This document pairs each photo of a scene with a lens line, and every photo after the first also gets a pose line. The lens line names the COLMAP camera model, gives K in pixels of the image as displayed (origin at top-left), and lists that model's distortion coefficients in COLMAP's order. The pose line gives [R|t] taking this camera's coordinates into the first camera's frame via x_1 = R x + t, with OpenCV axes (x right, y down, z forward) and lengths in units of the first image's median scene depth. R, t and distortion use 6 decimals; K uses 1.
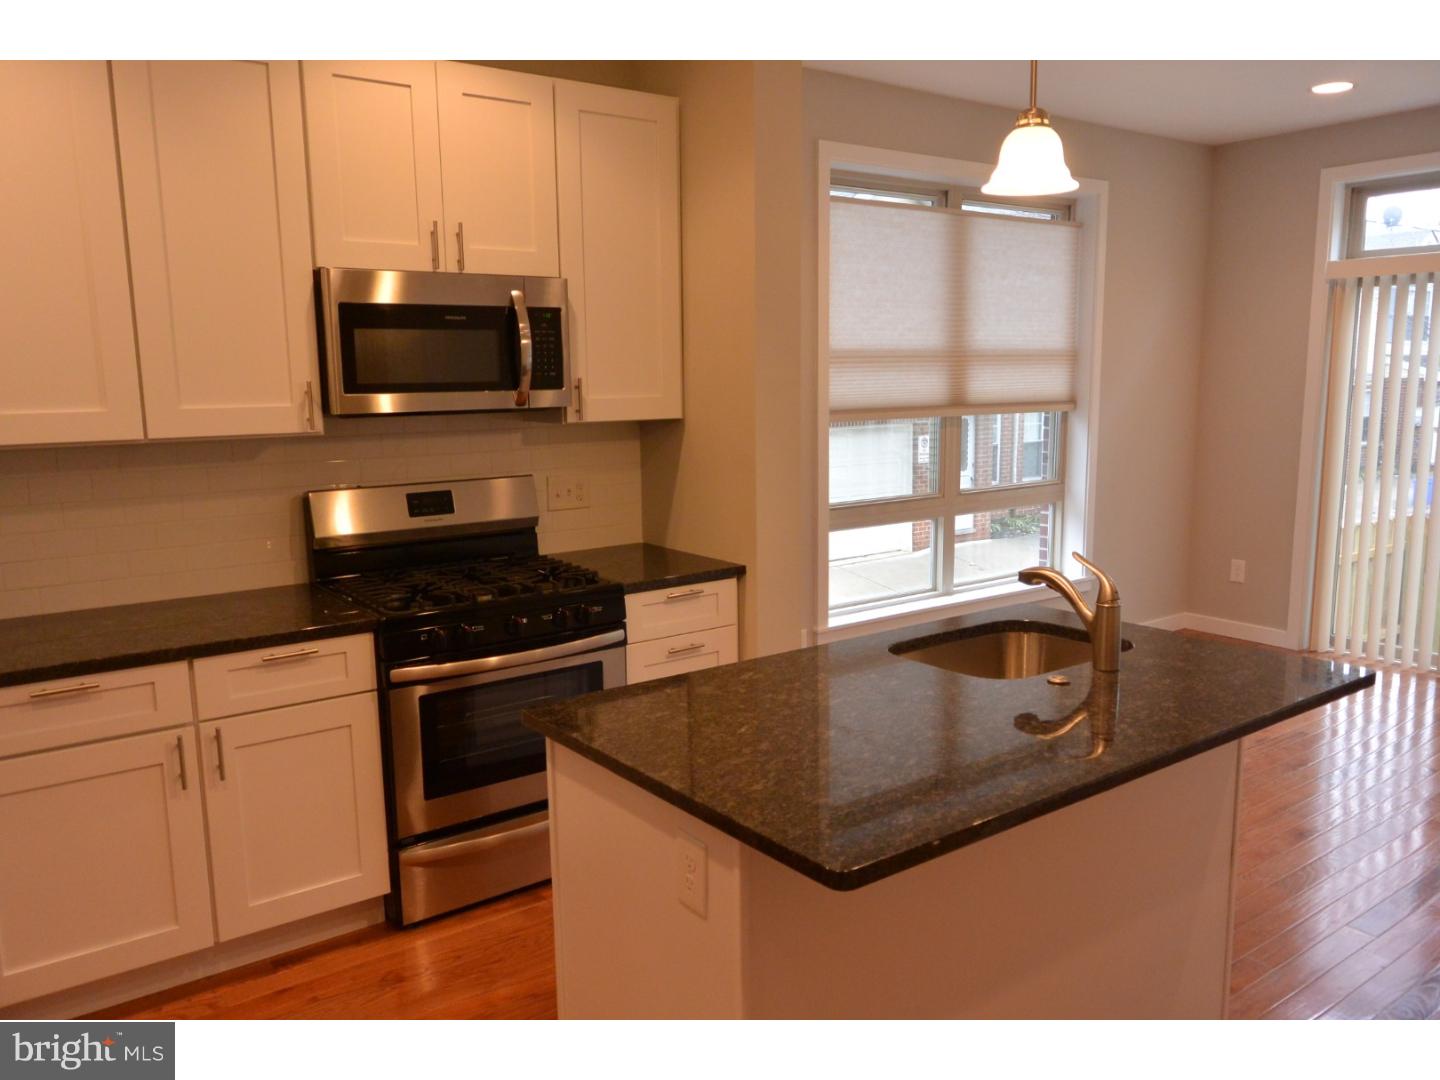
lens RADIAL K [[1090.5, 0, 716.6], [0, 1090.5, 540.1], [0, 0, 1]] dist [-0.008098, 0.010963]
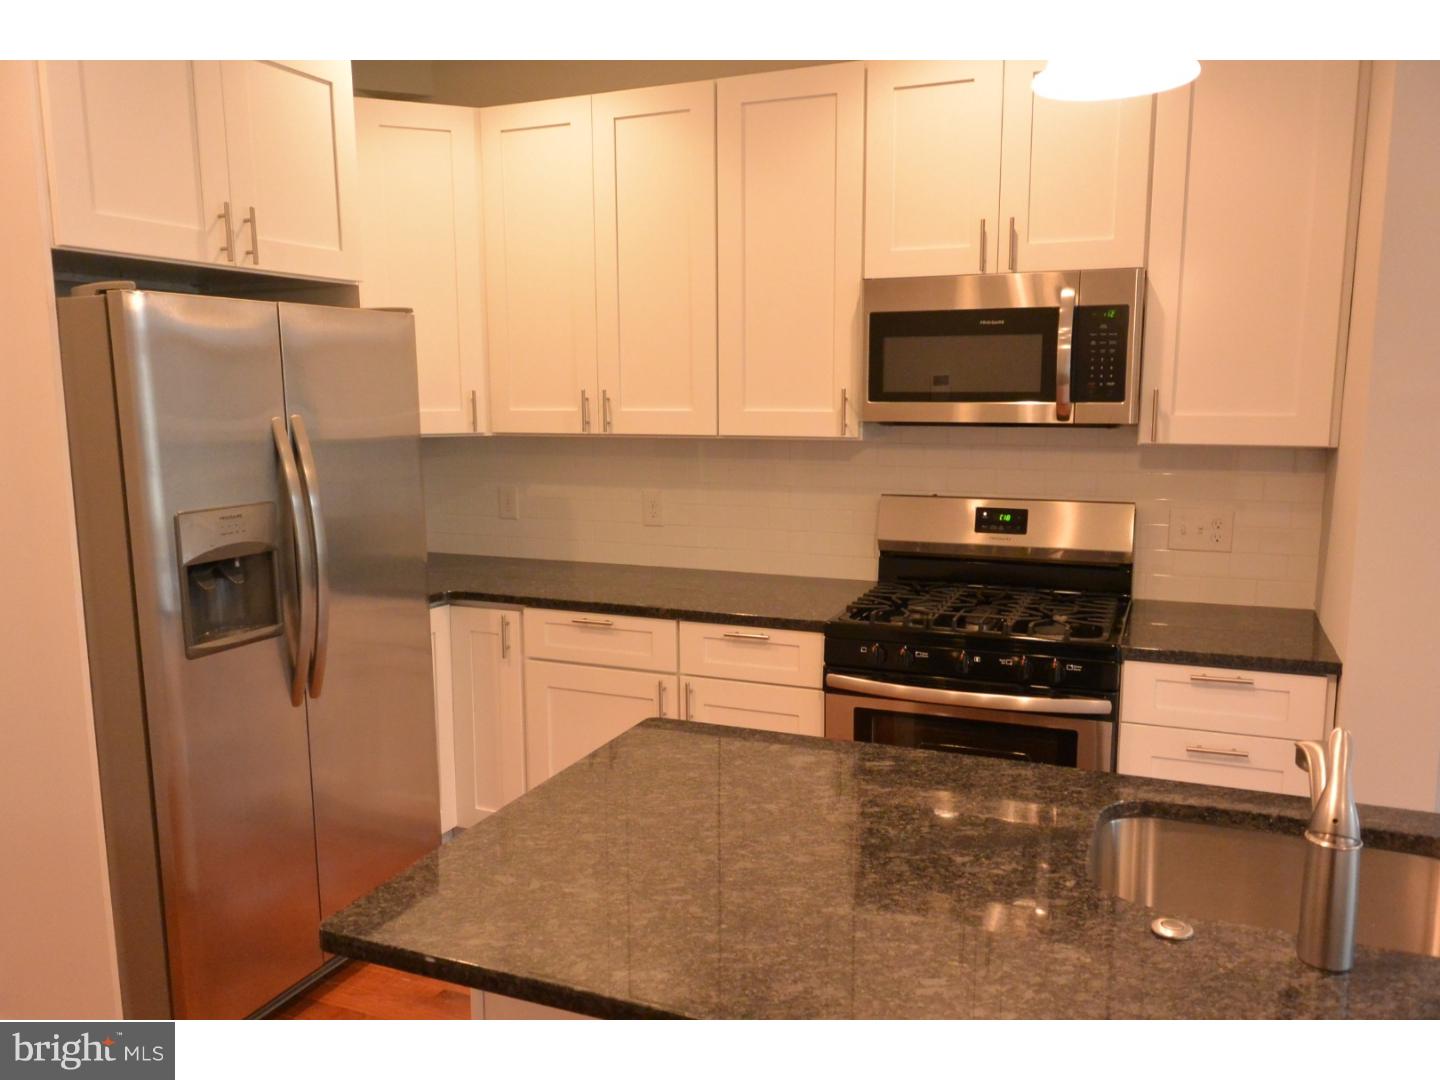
lens RADIAL K [[1090.5, 0, 721.6], [0, 1090.5, 539.0], [0, 0, 1]] dist [-0.008098, 0.010963]
pose [[0.512019, 0.129485, -0.849159, 0.423672], [-0.132011, 0.988691, 0.071163, -0.054552], [0.848770, 0.075661, 0.523321, 0.315740]]
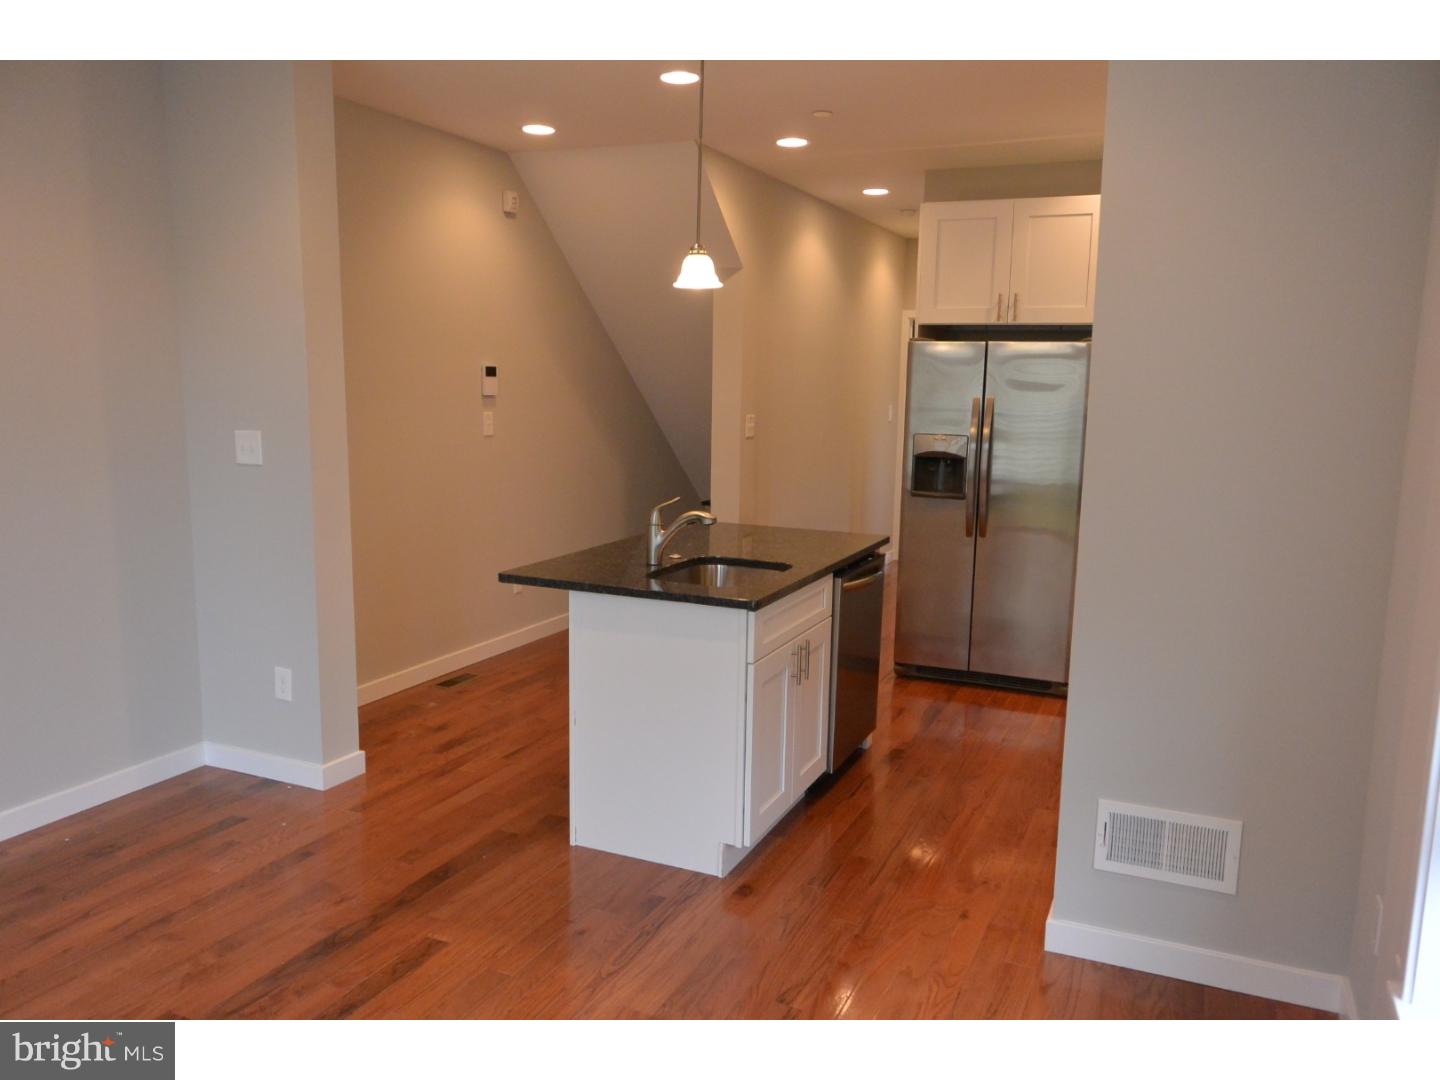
lens RADIAL K [[1090.5, 0, 720.9], [0, 1090.5, 540.5], [0, 0, 1]] dist [-0.008098, 0.010963]
pose [[-0.870507, 0.071067, -0.486997, 0.727420], [-0.082252, 0.954595, 0.286328, -0.265423], [0.485233, 0.289307, -0.825136, 1.620448]]
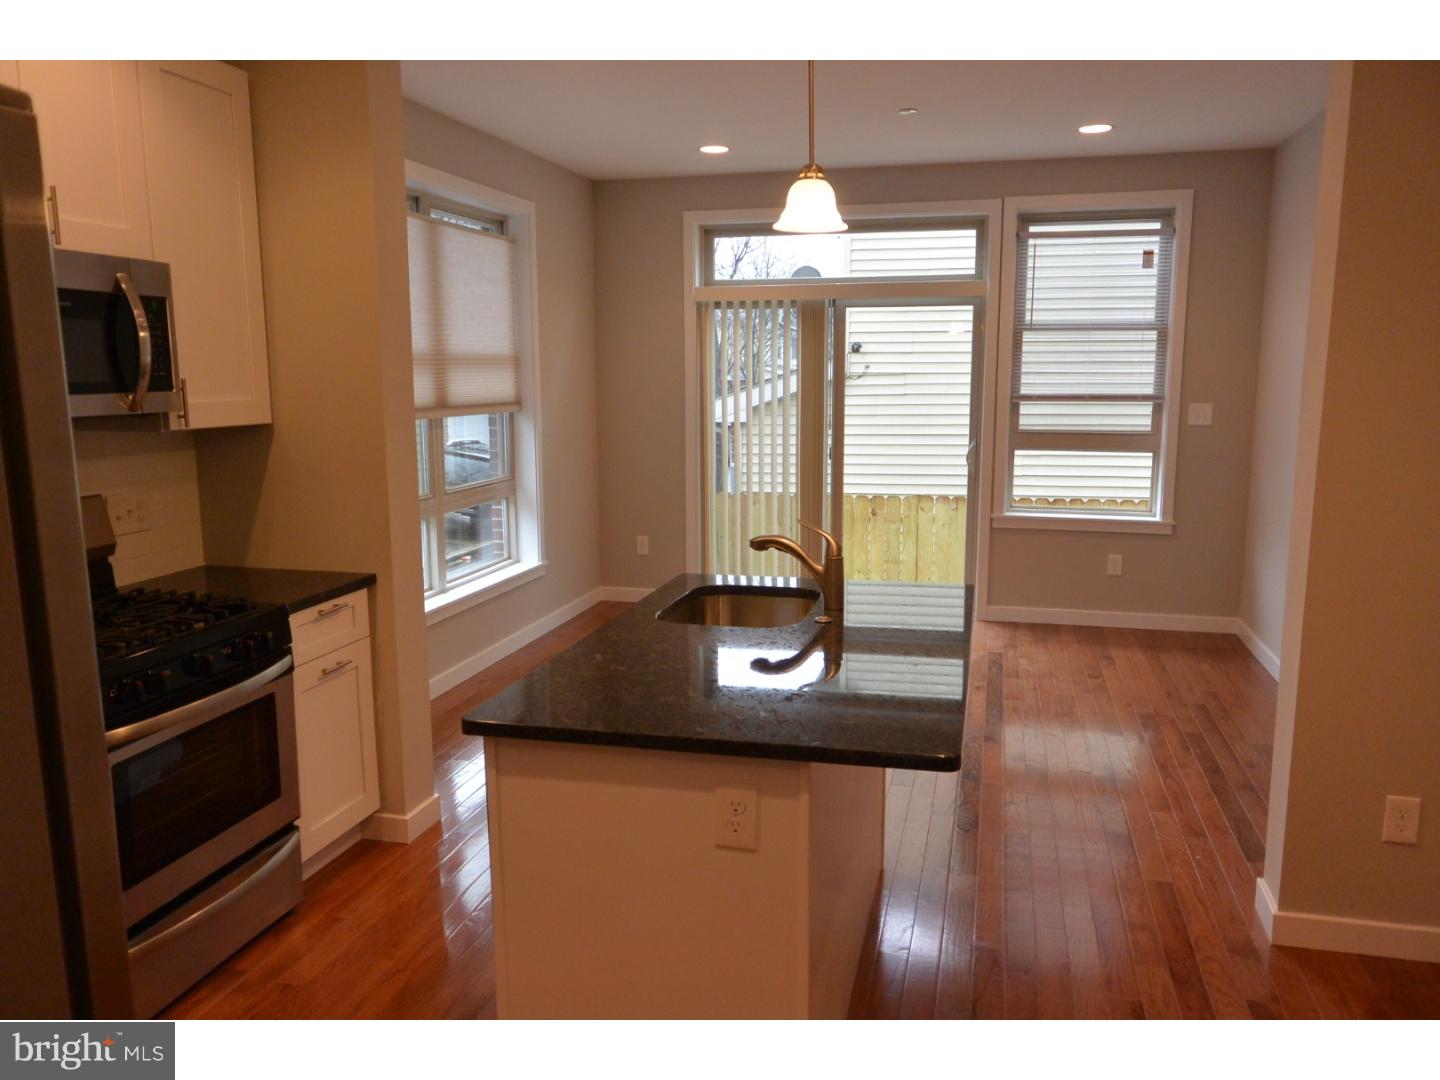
lens RADIAL K [[1090.5, 0, 716.9], [0, 1090.5, 543.6], [0, 0, 1]] dist [-0.008098, 0.010963]
pose [[0.772990, -0.088938, 0.628153, -0.363319], [0.089822, 0.995493, 0.030416, -0.005763], [-0.628027, 0.032911, 0.777495, 0.064226]]
